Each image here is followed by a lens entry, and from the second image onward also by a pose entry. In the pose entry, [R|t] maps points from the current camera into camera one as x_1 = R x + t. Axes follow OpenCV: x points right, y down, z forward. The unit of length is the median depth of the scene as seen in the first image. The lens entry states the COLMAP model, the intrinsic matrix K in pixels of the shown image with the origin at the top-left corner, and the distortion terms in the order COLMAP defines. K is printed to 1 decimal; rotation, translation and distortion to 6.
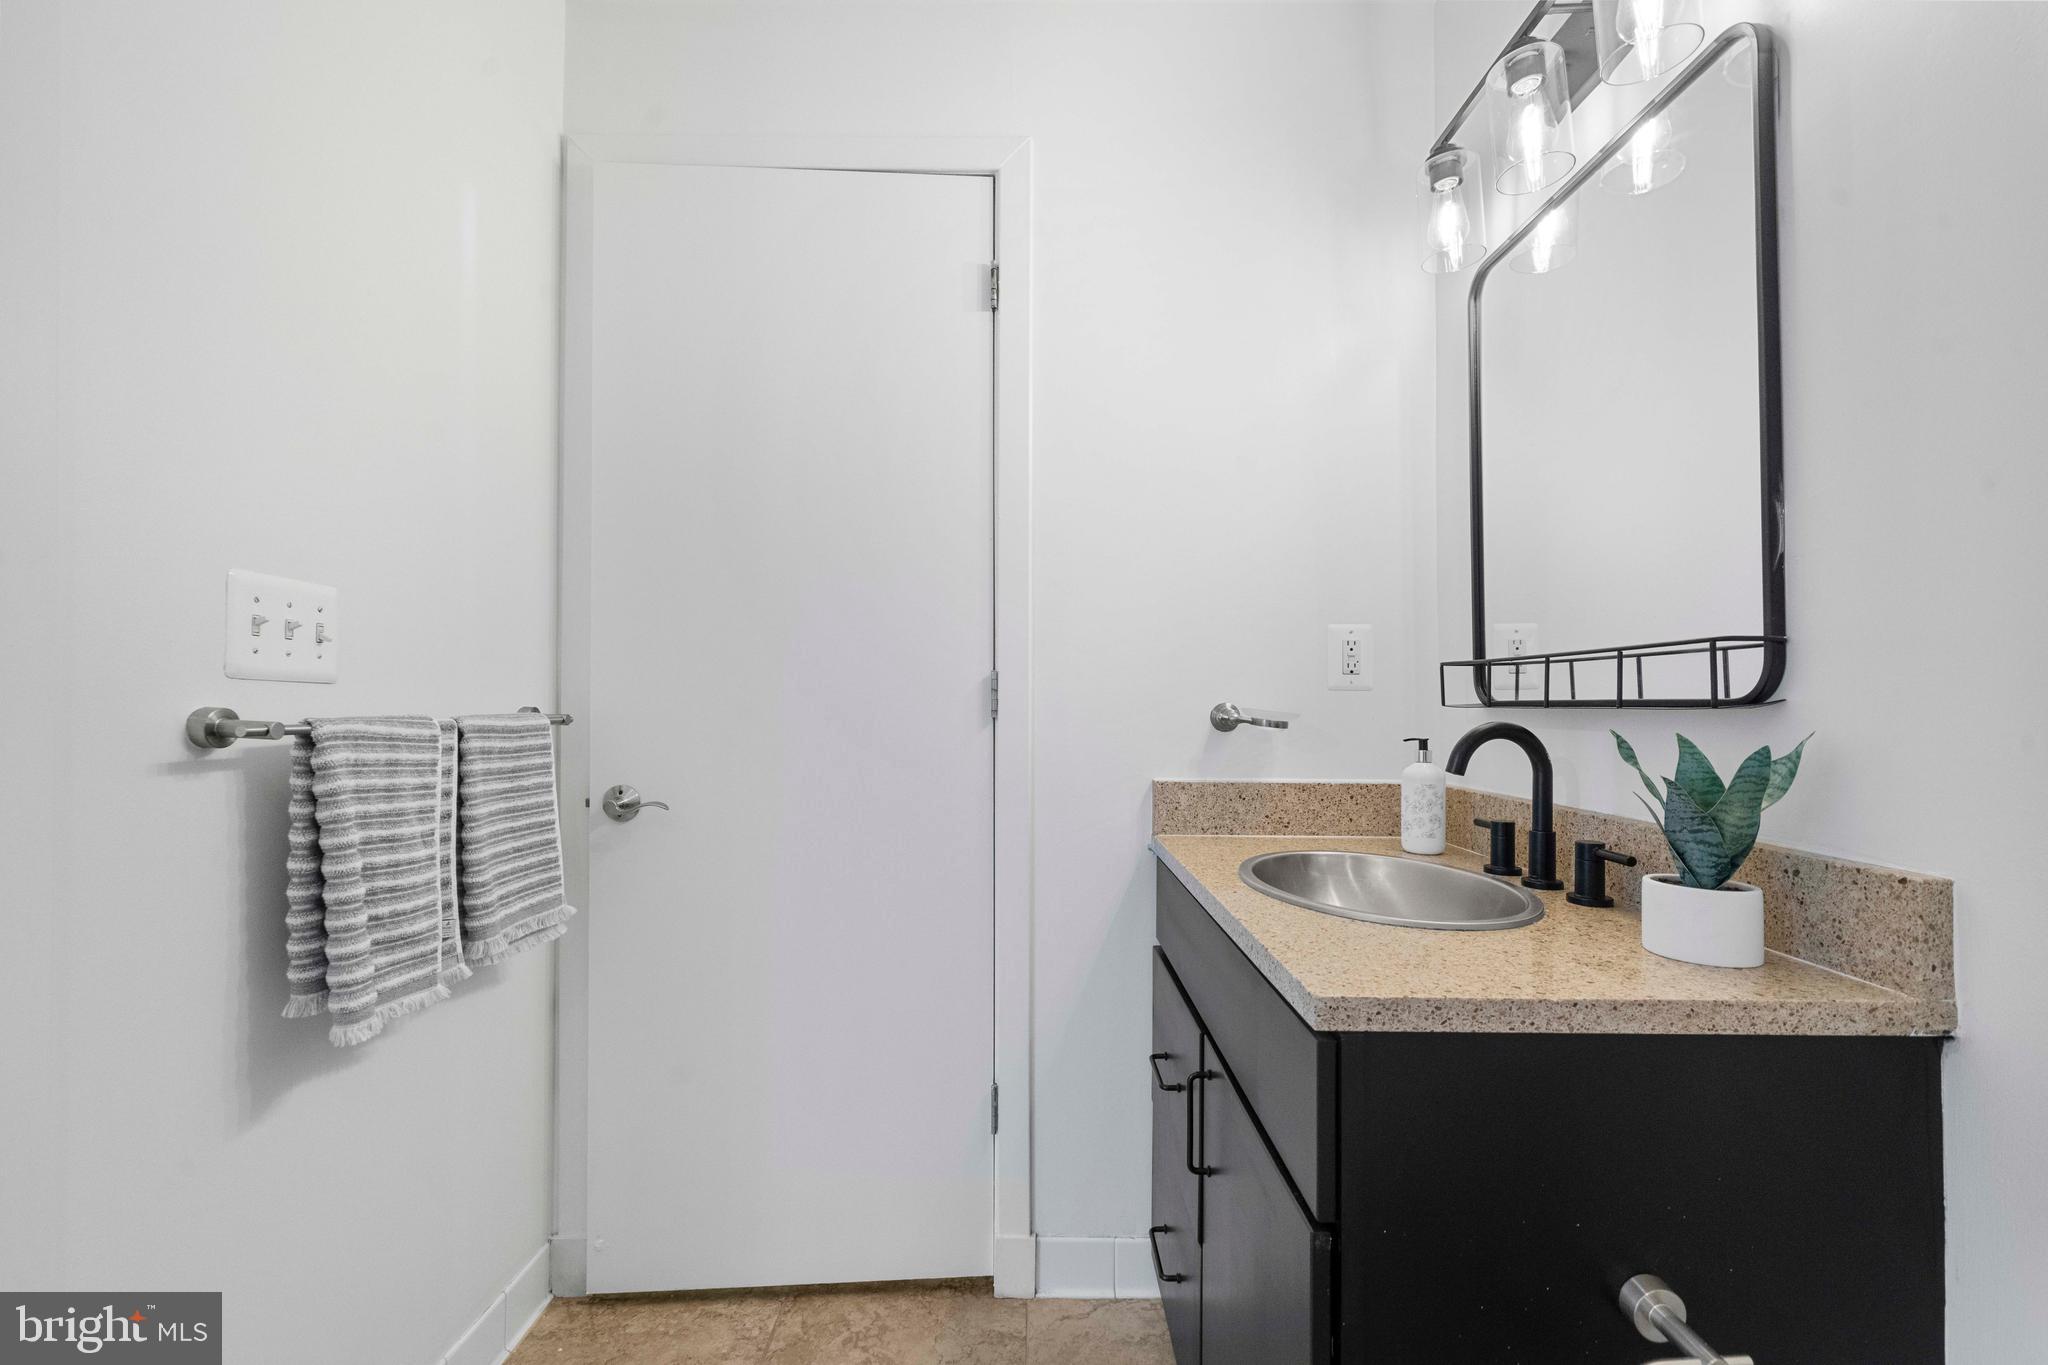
lens RADIAL K [[872.8, 0, 1040.2], [0, 872.8, 685.1], [0, 0, 1]] dist [-0.003612, 0.001546]
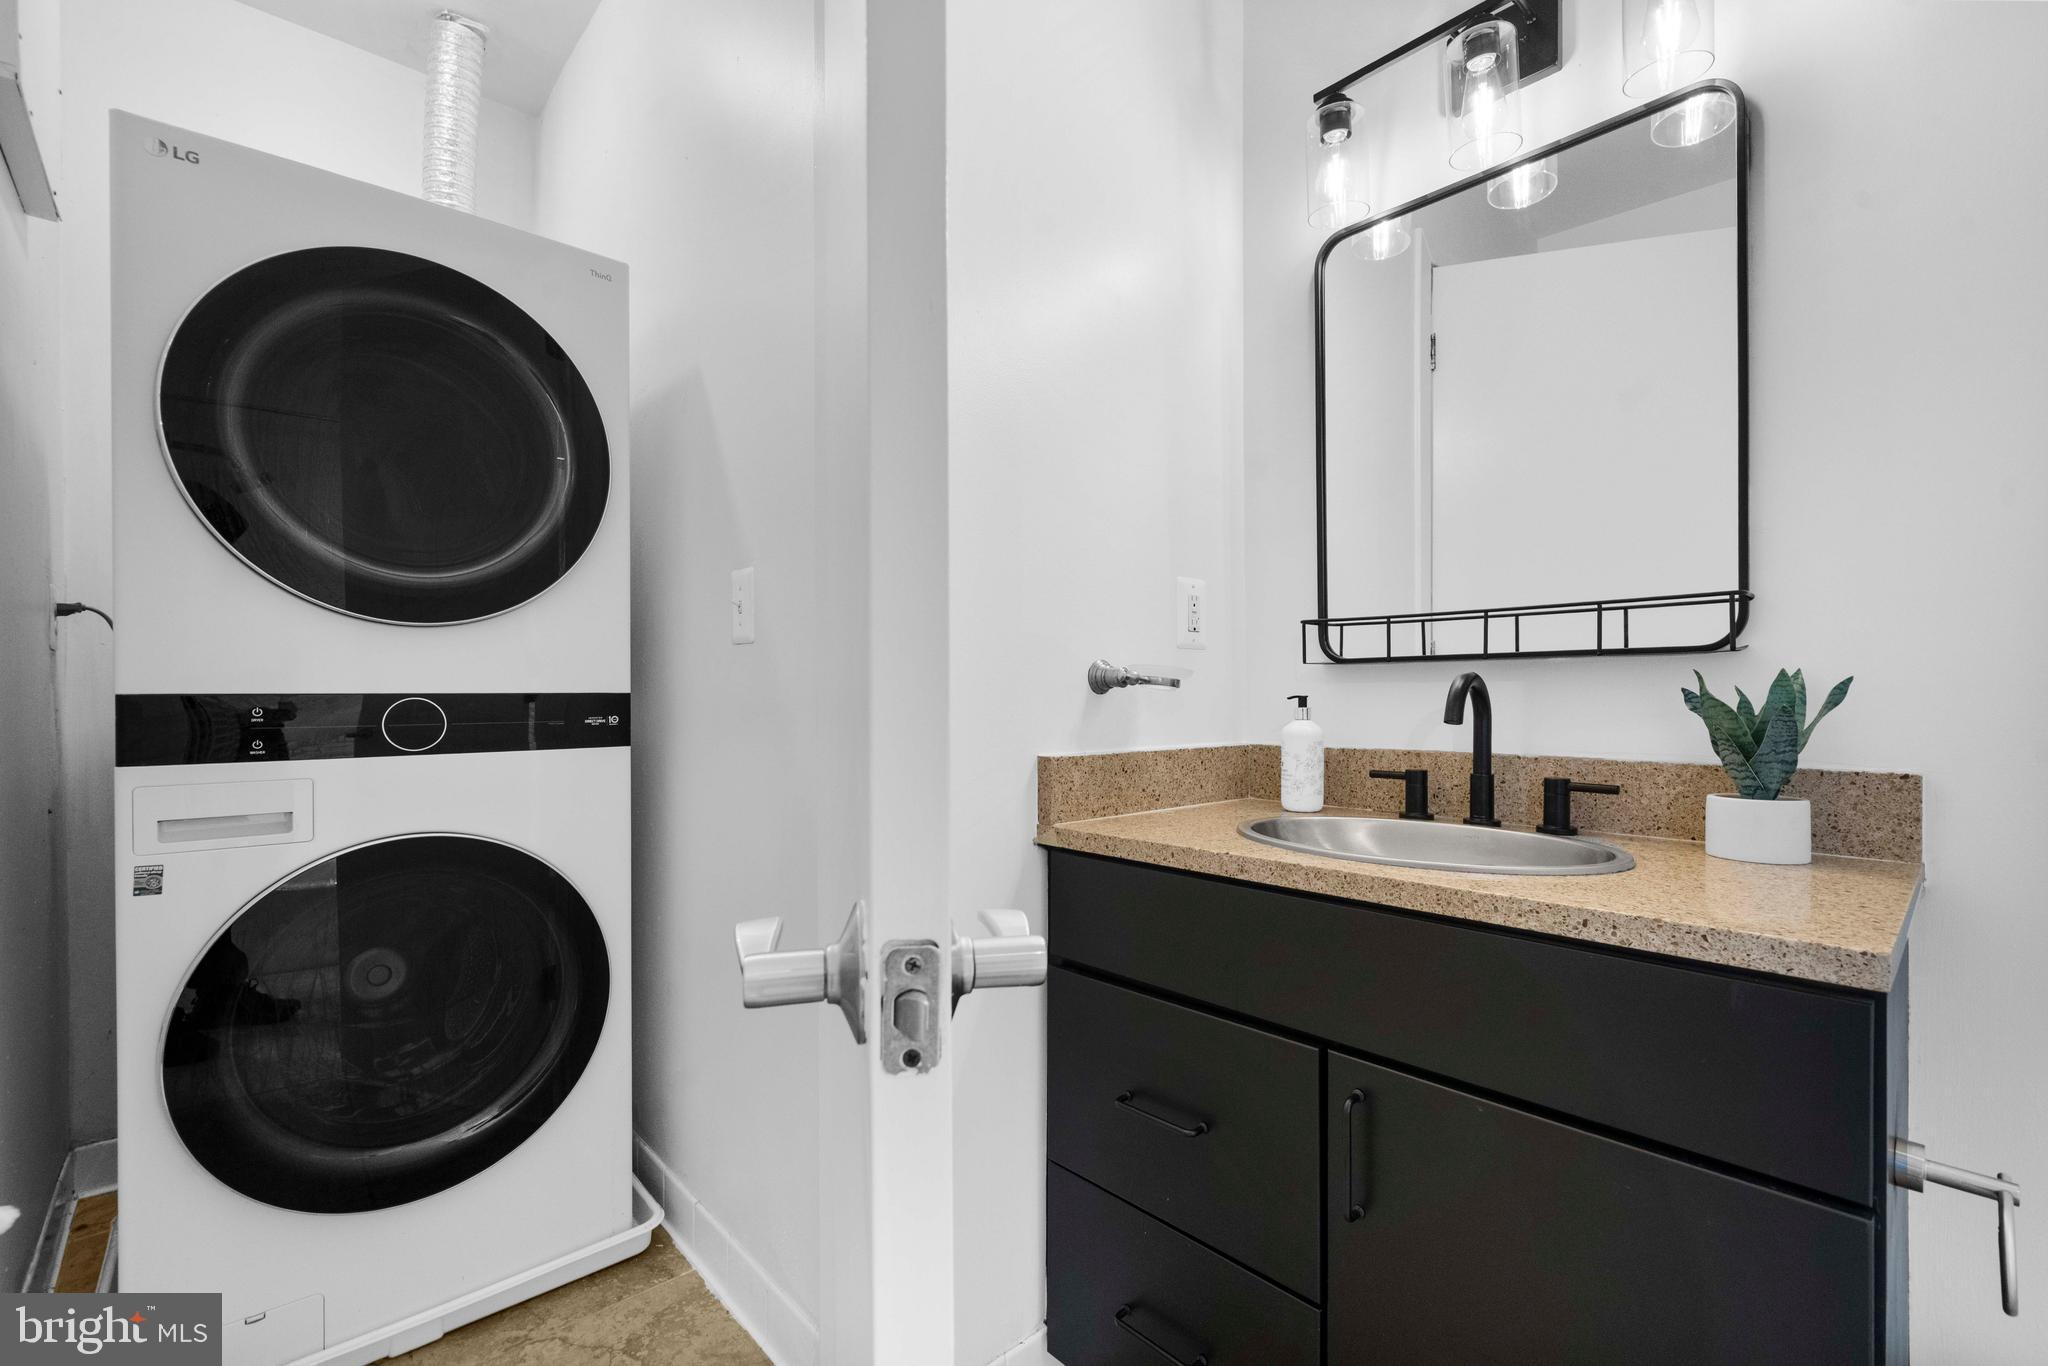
lens RADIAL K [[872.8, 0, 1025.0], [0, 872.8, 697.0], [0, 0, 1]] dist [-0.003612, 0.001546]
pose [[0.738820, -0.009257, 0.673839, -0.480447], [-0.006479, 0.999762, 0.020839, 0.046079], [-0.673872, -0.019762, 0.738584, 0.502550]]
